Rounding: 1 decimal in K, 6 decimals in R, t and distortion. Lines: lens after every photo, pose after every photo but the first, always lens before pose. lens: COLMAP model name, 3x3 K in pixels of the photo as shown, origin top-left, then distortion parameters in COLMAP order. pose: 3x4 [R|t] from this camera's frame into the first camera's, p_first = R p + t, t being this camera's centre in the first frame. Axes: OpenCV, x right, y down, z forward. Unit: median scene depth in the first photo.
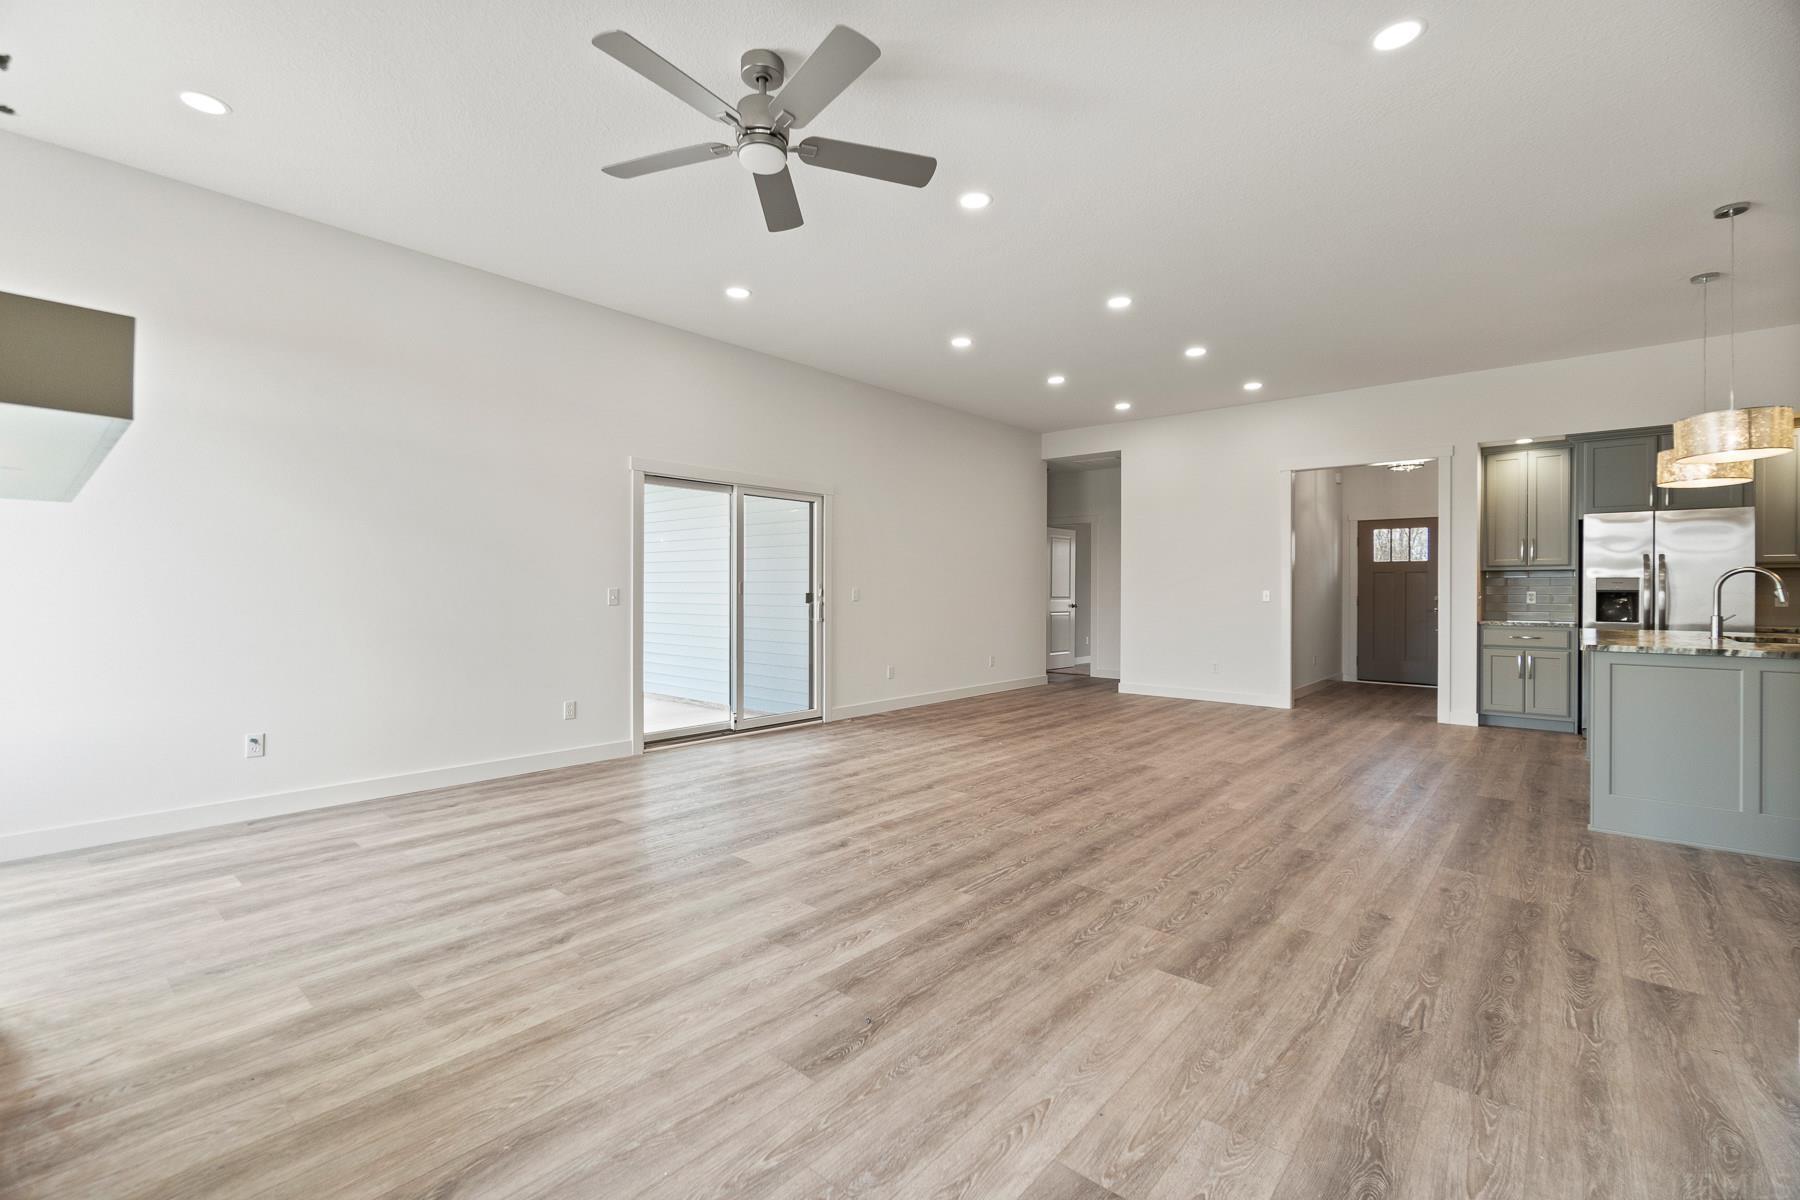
lens RADIAL K [[778.7, 0, 875.5], [0, 778.7, 592.7], [0, 0, 1]] dist [-0.007630, -0.000253]
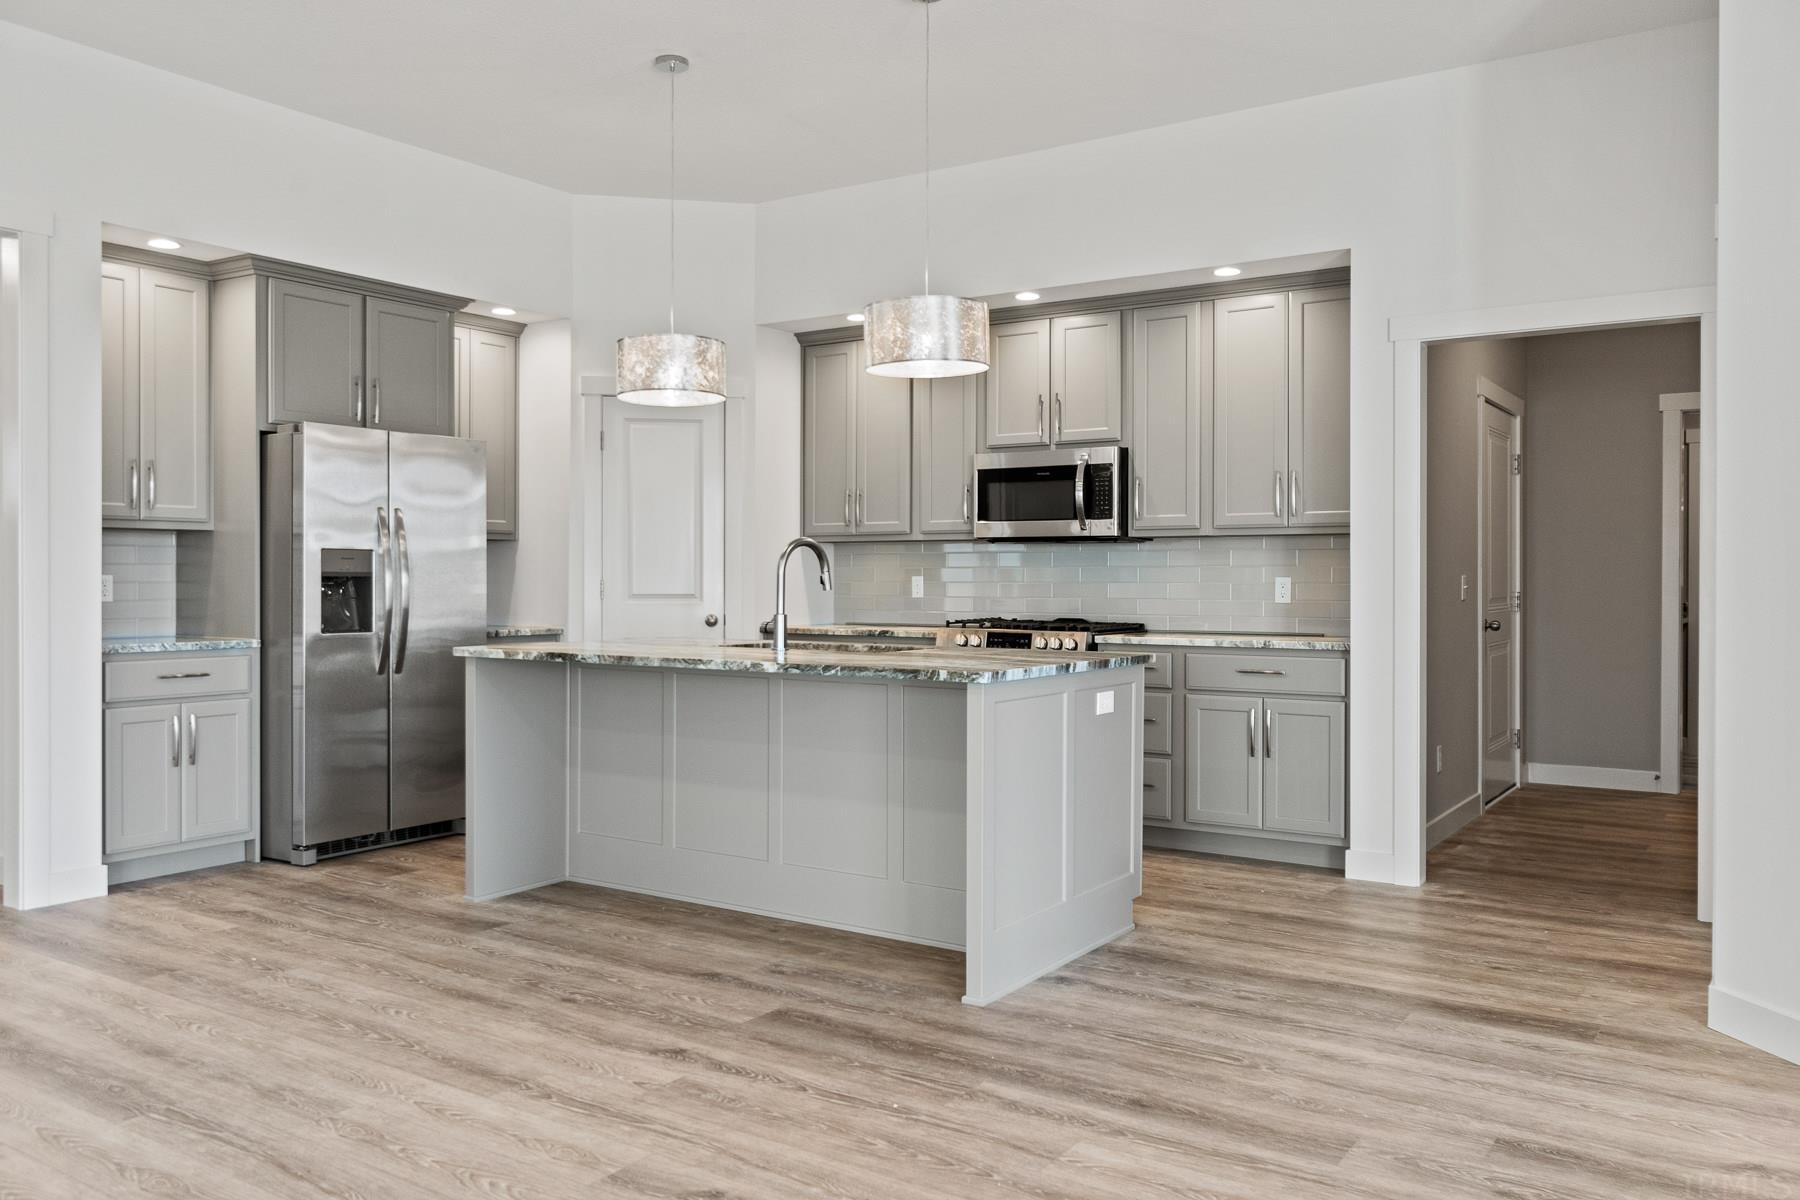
lens RADIAL K [[1393.7, 0, 892.1], [0, 1393.7, 587.5], [0, 0, 1]] dist [0.008854, -0.001992]
pose [[-0.133729, -0.007488, 0.990990, -0.067141], [0.001481, 0.999969, 0.007755, 0.000319], [-0.991017, 0.002505, -0.133714, 1.412408]]
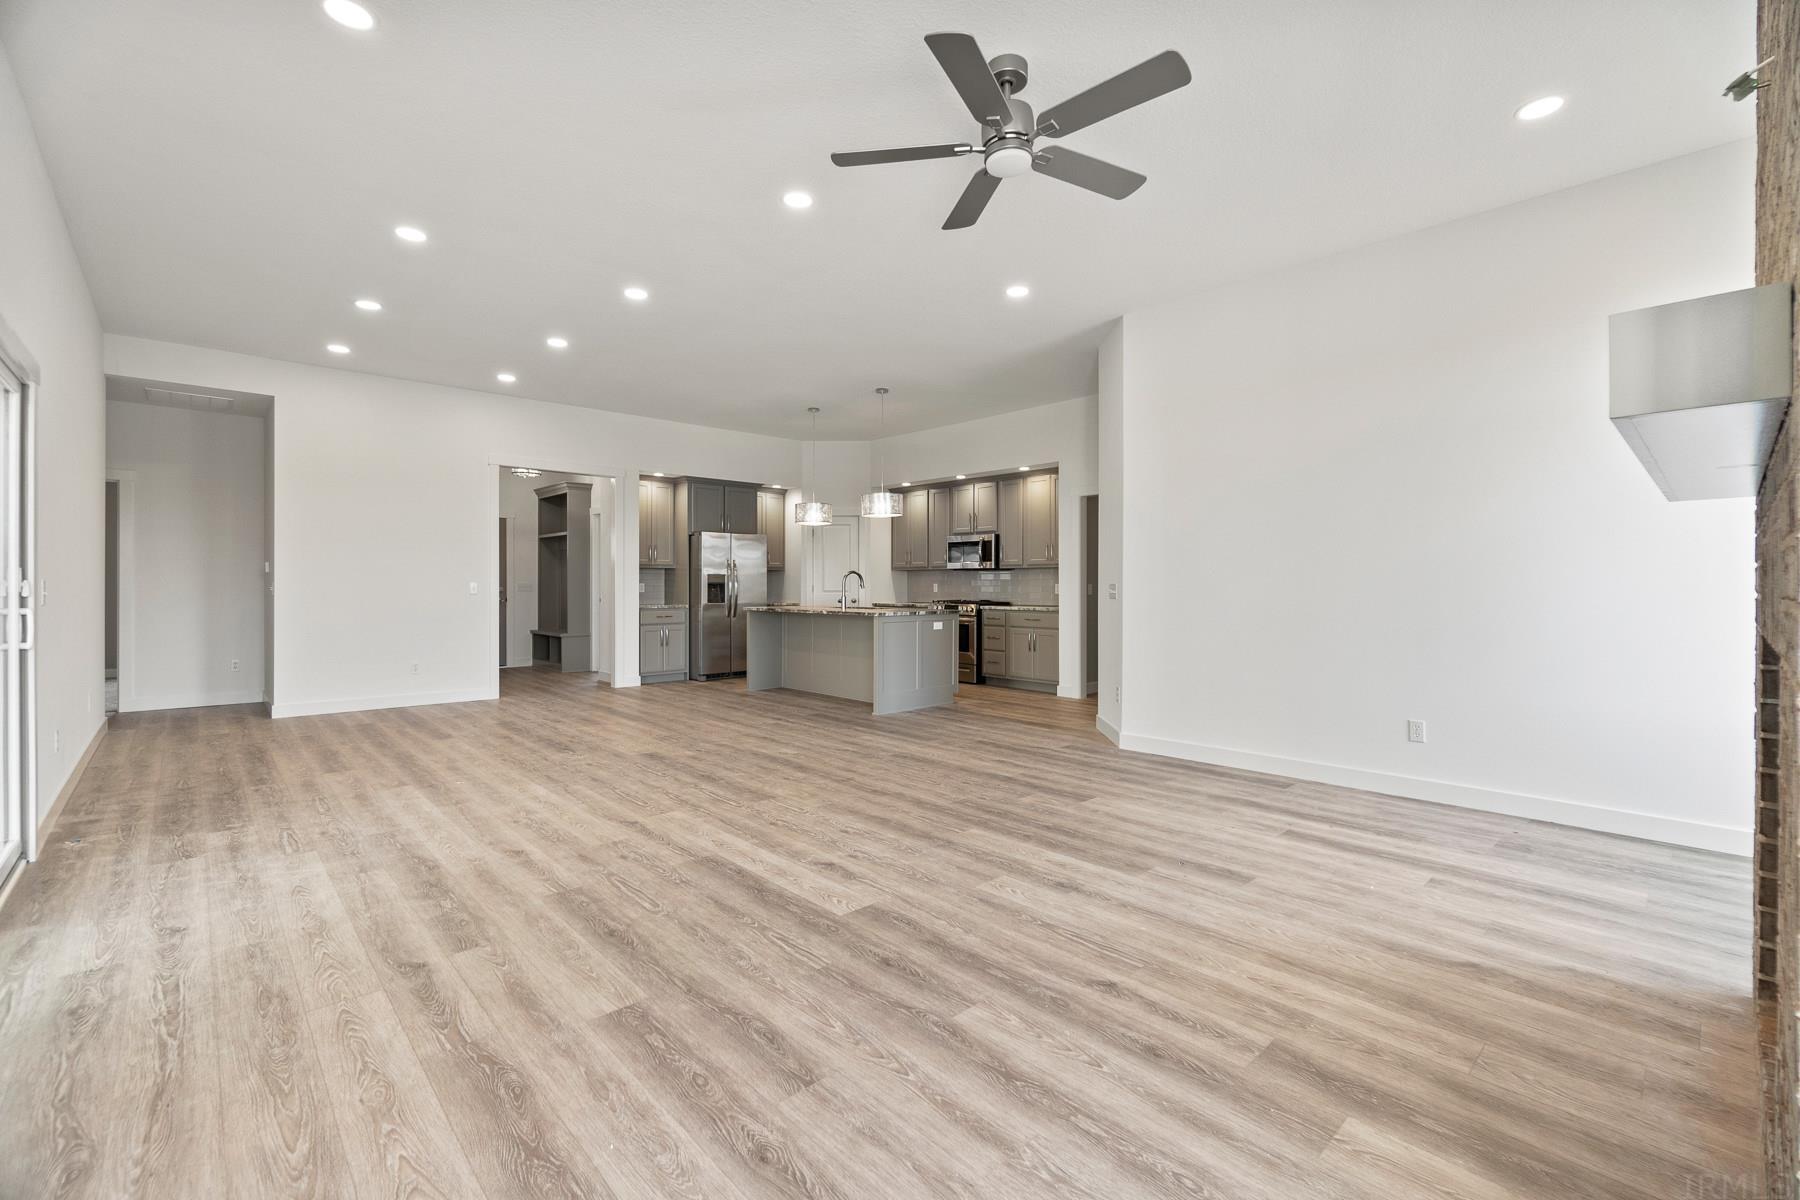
lens RADIAL K [[778.7, 0, 896.0], [0, 778.7, 586.8], [0, 0, 1]] dist [-0.007630, -0.000253]
pose [[0.091699, -0.006100, 0.995768, -1.041495], [0.002212, 0.999980, 0.005922, -0.005499], [-0.995784, 0.001660, 0.091710, 0.930541]]
